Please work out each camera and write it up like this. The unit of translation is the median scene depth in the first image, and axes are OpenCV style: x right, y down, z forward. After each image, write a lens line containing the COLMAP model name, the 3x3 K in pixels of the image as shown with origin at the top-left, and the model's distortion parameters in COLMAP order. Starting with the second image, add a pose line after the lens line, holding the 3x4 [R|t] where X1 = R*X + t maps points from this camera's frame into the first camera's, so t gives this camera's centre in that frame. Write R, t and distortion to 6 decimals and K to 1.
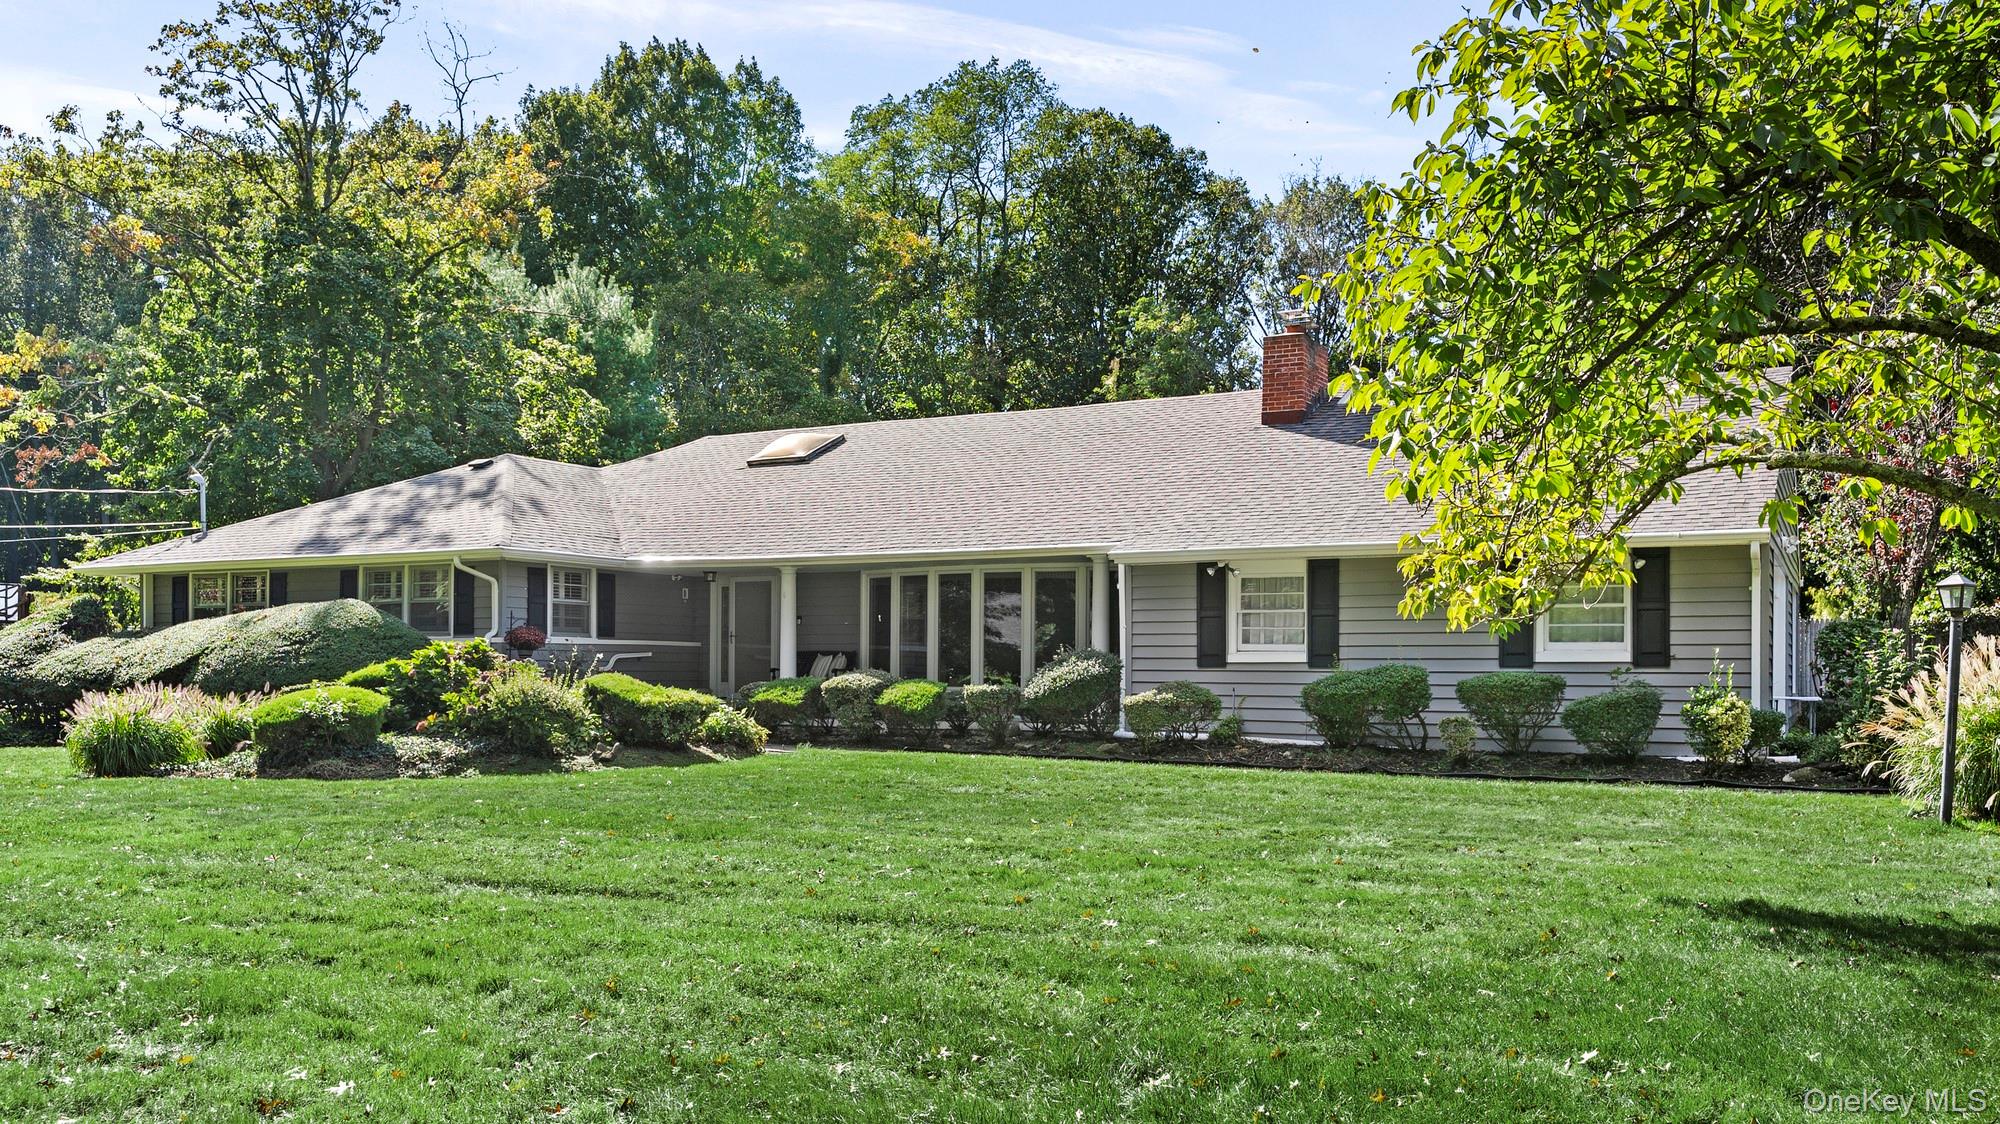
lens RADIAL K [[1601.3, 0, 1000.0], [0, 1601.3, 562.0], [0, 0, 1]] dist [-0.003358, -0.001357]
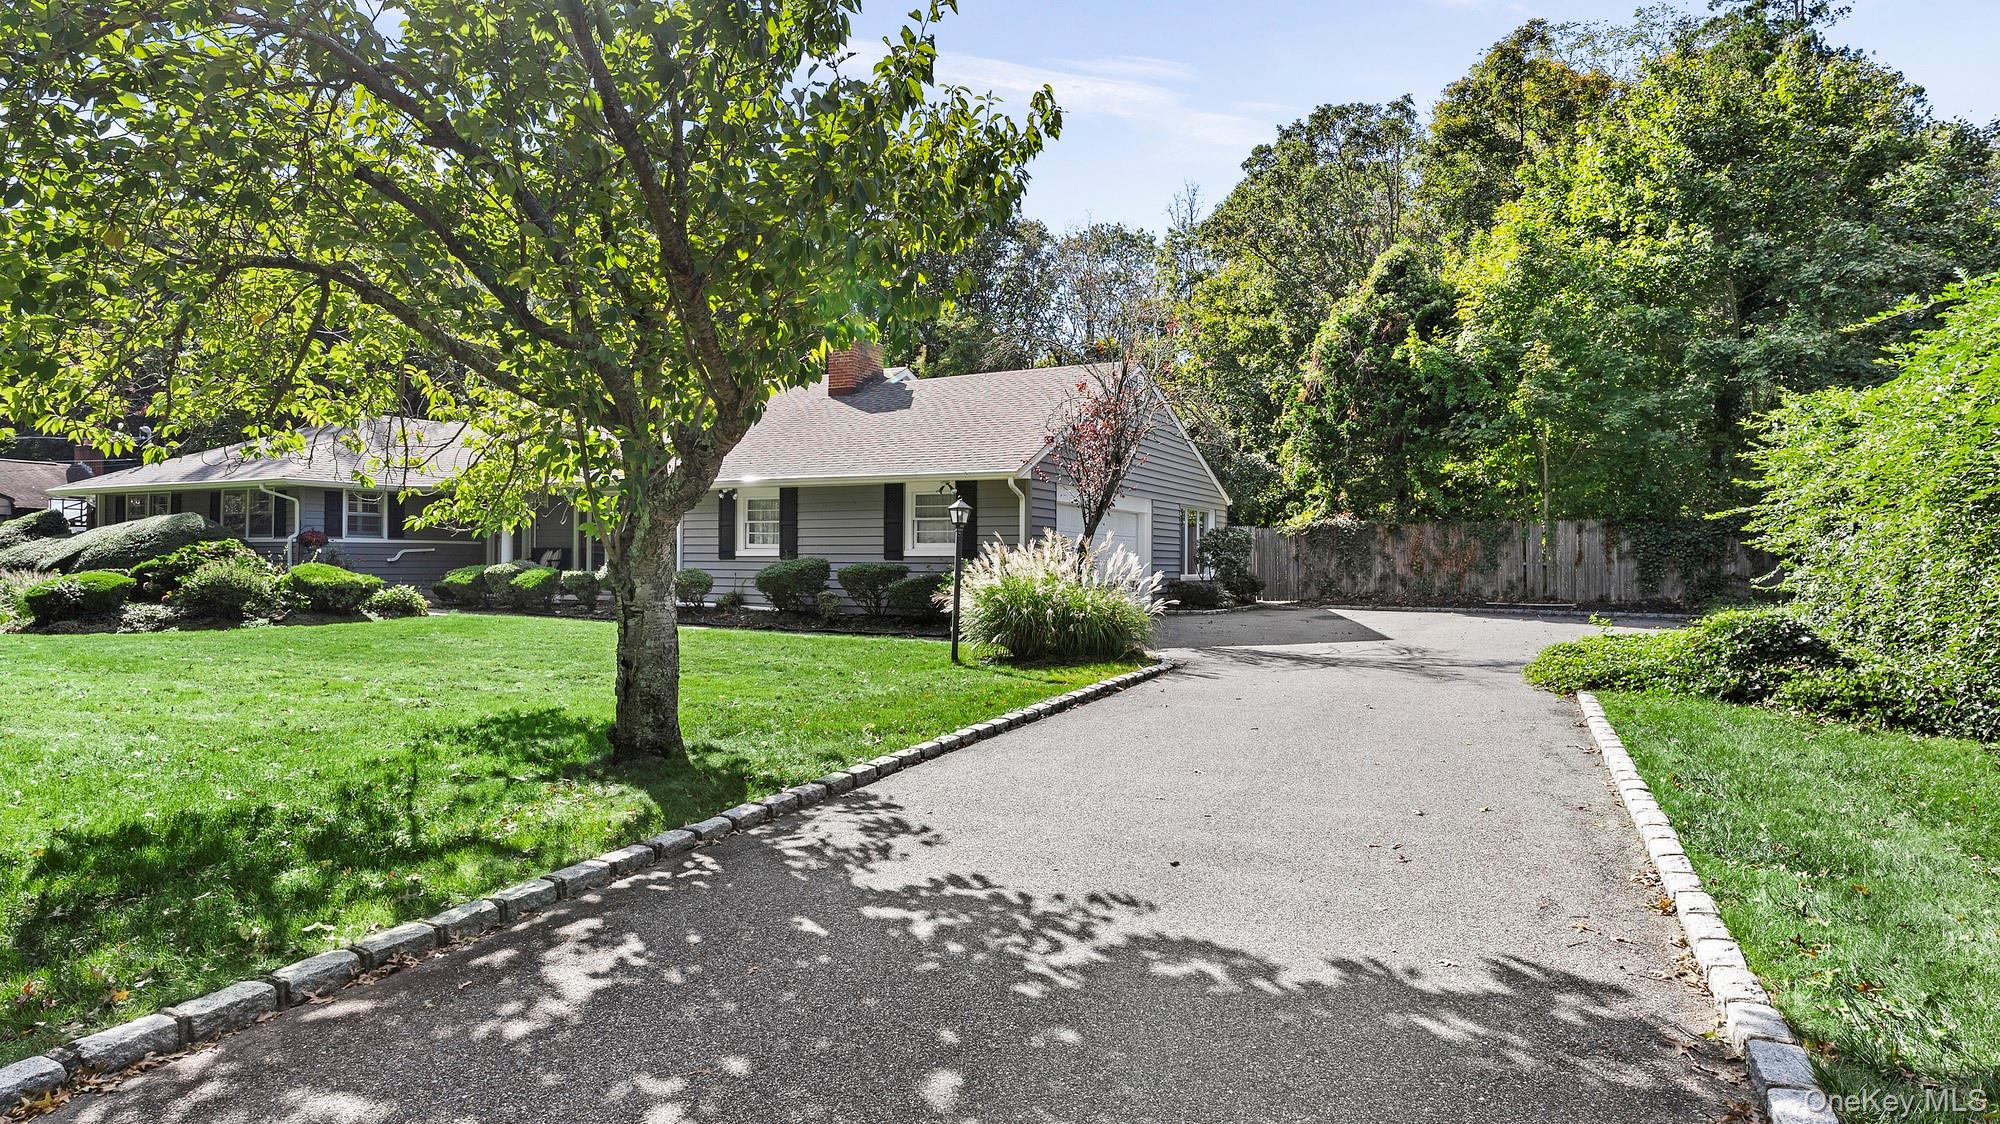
lens RADIAL K [[1092.0, 0, 1000.0], [0, 1092.0, 562.0], [0, 0, 1]] dist [-0.001191, -0.000177]
pose [[0.999040, 0.000850, 0.043792, 0.338723], [-0.003875, 0.997606, 0.069040, -0.003577], [-0.043629, -0.069144, 0.996652, -0.036528]]
